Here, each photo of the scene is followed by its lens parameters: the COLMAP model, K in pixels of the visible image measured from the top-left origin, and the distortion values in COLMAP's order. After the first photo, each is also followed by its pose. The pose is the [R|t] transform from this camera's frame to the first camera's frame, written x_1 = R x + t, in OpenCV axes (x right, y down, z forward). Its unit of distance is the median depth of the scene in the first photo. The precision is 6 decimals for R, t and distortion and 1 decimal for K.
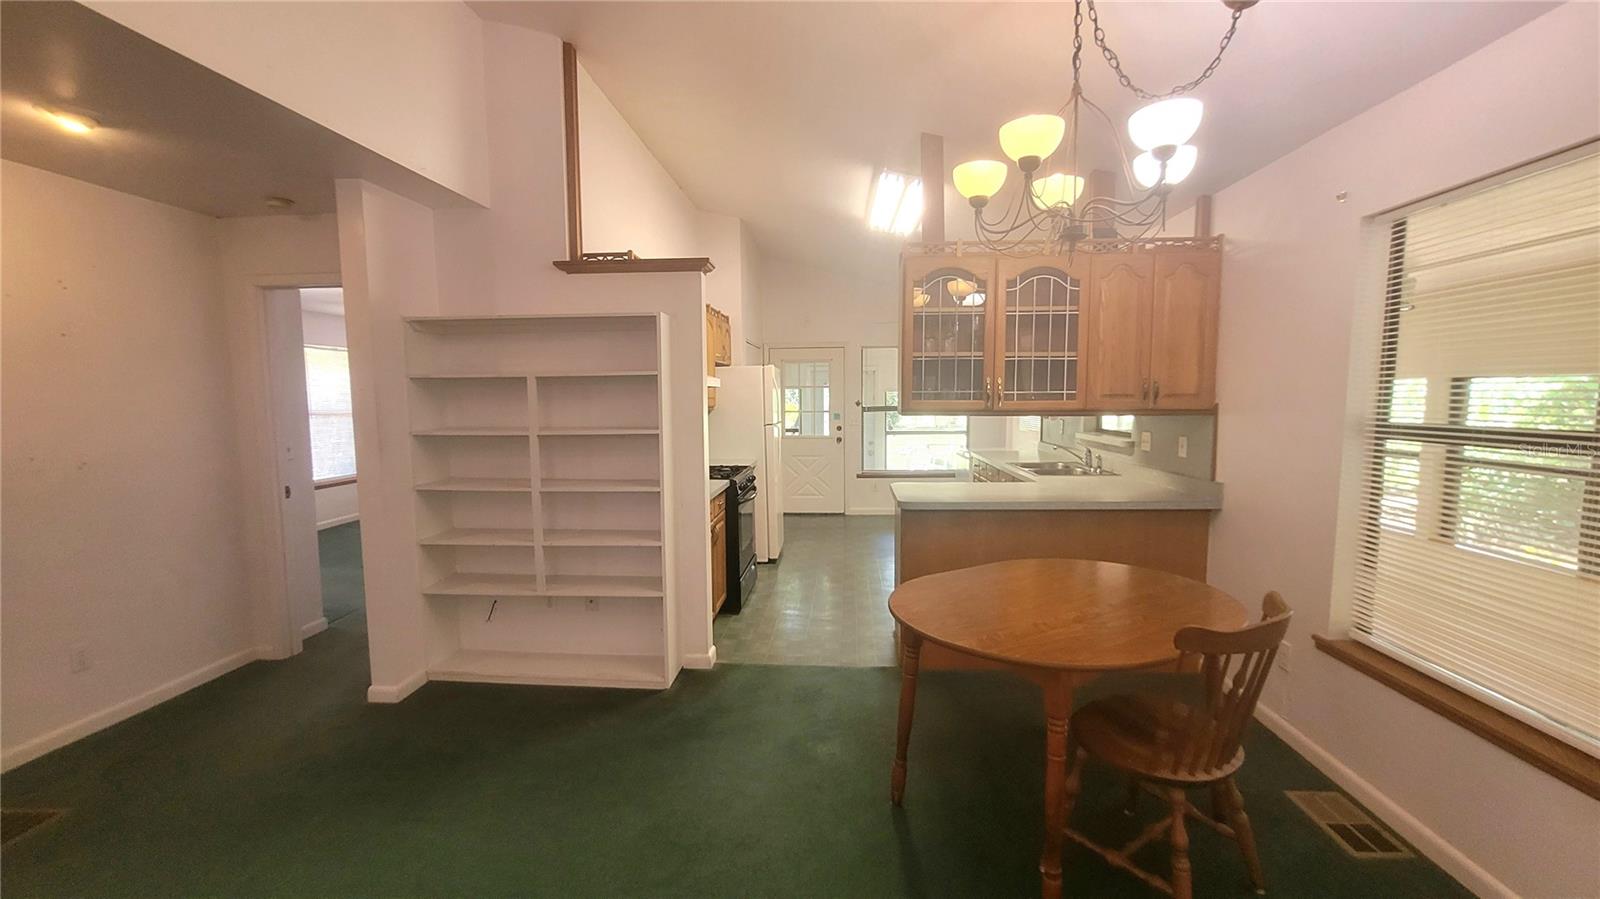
lens RADIAL K [[653.9, 0, 801.7], [0, 653.9, 456.6], [0, 0, 1]] dist [-0.002379, -0.000263]
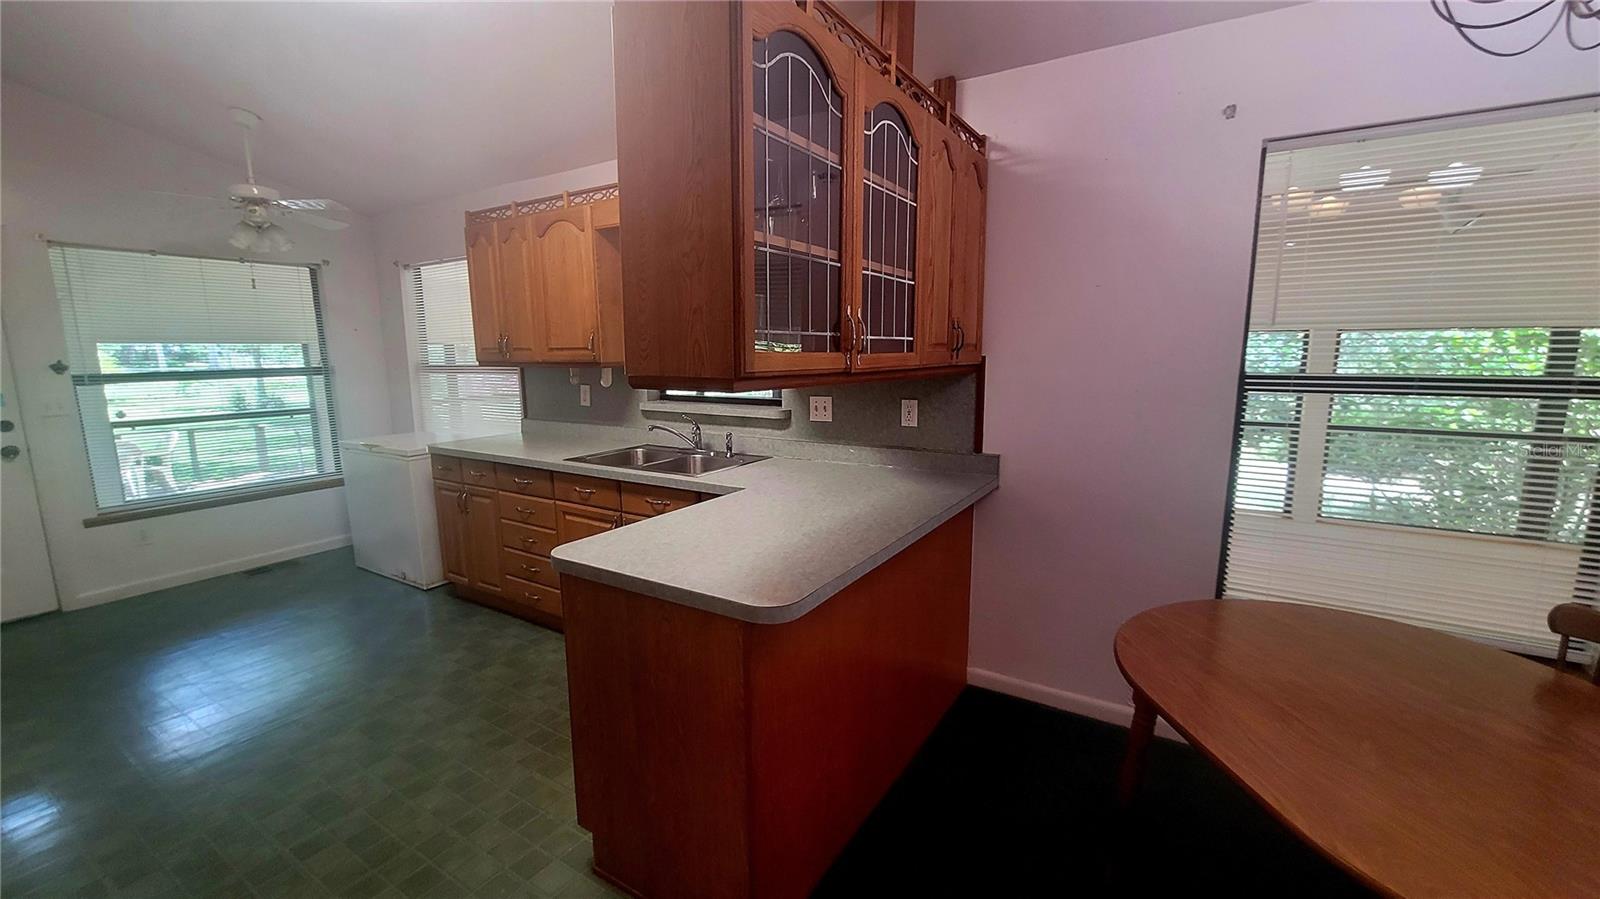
lens RADIAL K [[653.9, 0, 801.7], [0, 653.9, 456.6], [0, 0, 1]] dist [-0.002379, -0.000263]
pose [[0.472798, -0.137634, 0.870356, -0.179039], [0.083172, 0.990287, 0.111418, -0.067069], [-0.877237, 0.019711, 0.479653, 0.805521]]
